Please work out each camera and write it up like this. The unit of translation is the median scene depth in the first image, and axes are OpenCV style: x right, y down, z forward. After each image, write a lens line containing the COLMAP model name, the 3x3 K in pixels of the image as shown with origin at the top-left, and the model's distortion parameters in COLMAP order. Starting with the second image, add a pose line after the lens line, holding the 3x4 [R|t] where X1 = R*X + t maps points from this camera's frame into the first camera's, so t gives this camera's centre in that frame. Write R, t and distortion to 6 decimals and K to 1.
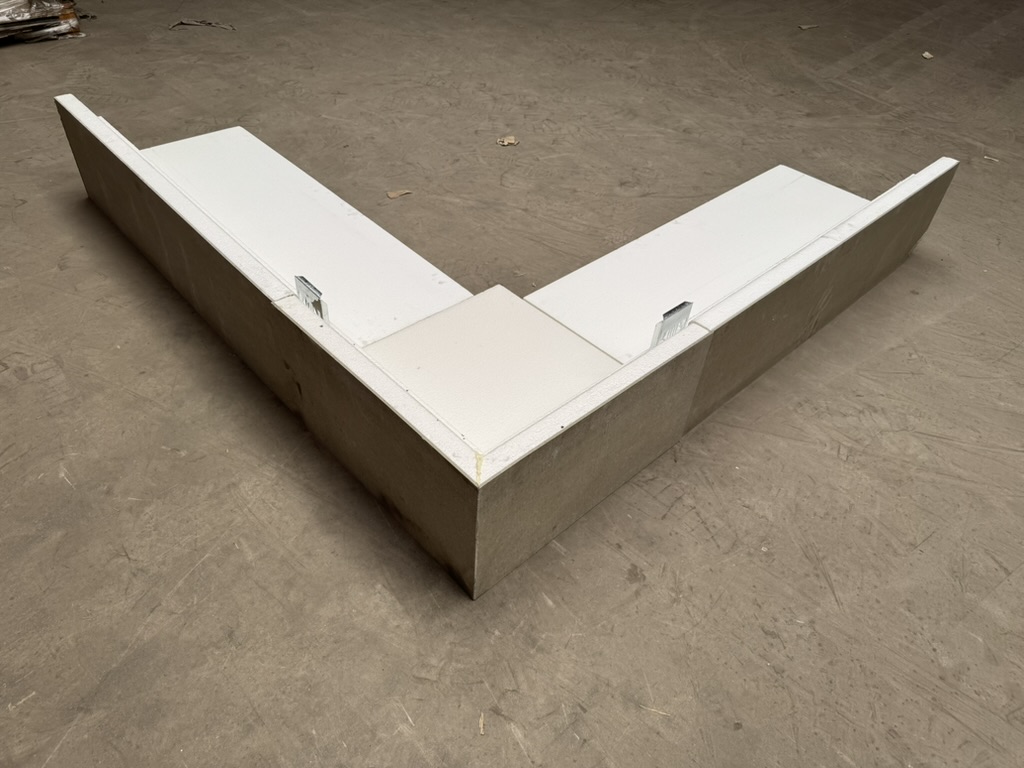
lens RADIAL K [[720.7, 0, 518.7], [0, 720.7, 383.6], [0, 0, 1]] dist [0.017947, -0.026756]
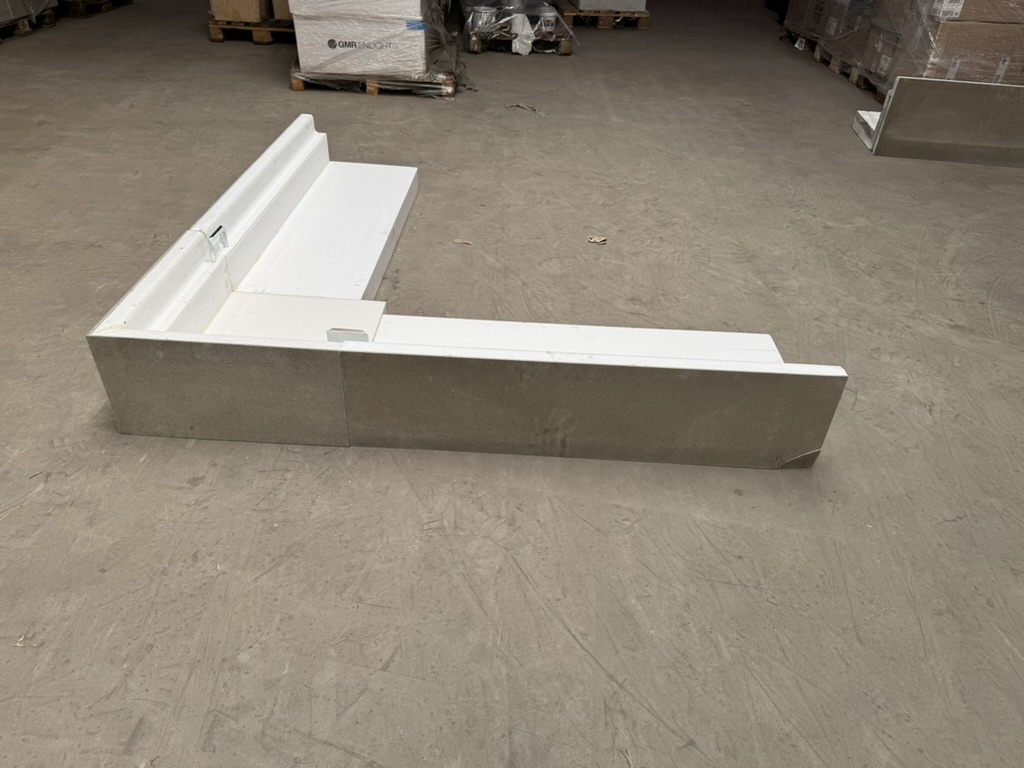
lens RADIAL K [[731.4, 0, 509.6], [0, 731.4, 371.6], [0, 0, 1]] dist [0.072040, -0.126869]
pose [[0.699189, 0.387279, -0.600957, 0.935935], [-0.480986, 0.876712, 0.005378, -0.140880], [0.528949, 0.285292, 0.799263, 0.115190]]
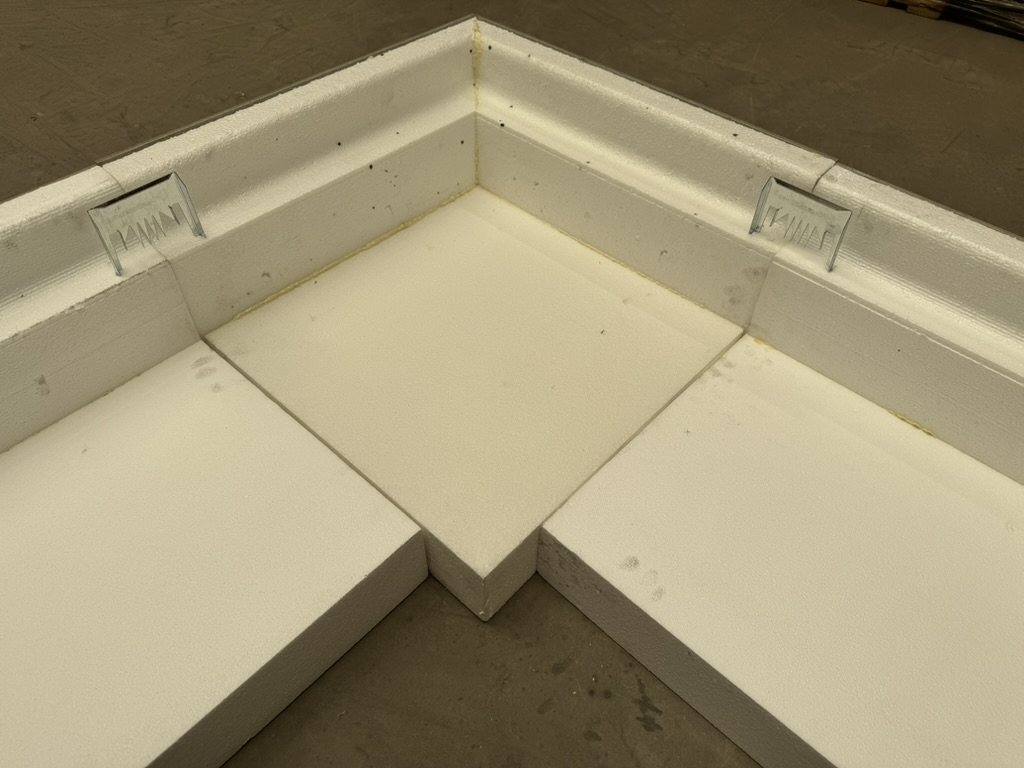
lens RADIAL K [[737.9, 0, 520.1], [0, 737.9, 372.6], [0, 0, 1]] dist [0.000609, -0.007838]
pose [[-0.993727, -0.002019, -0.111814, -0.003263], [-0.111831, 0.022644, 0.993469, -0.519197], [0.000526, 0.999742, -0.022728, 0.883935]]
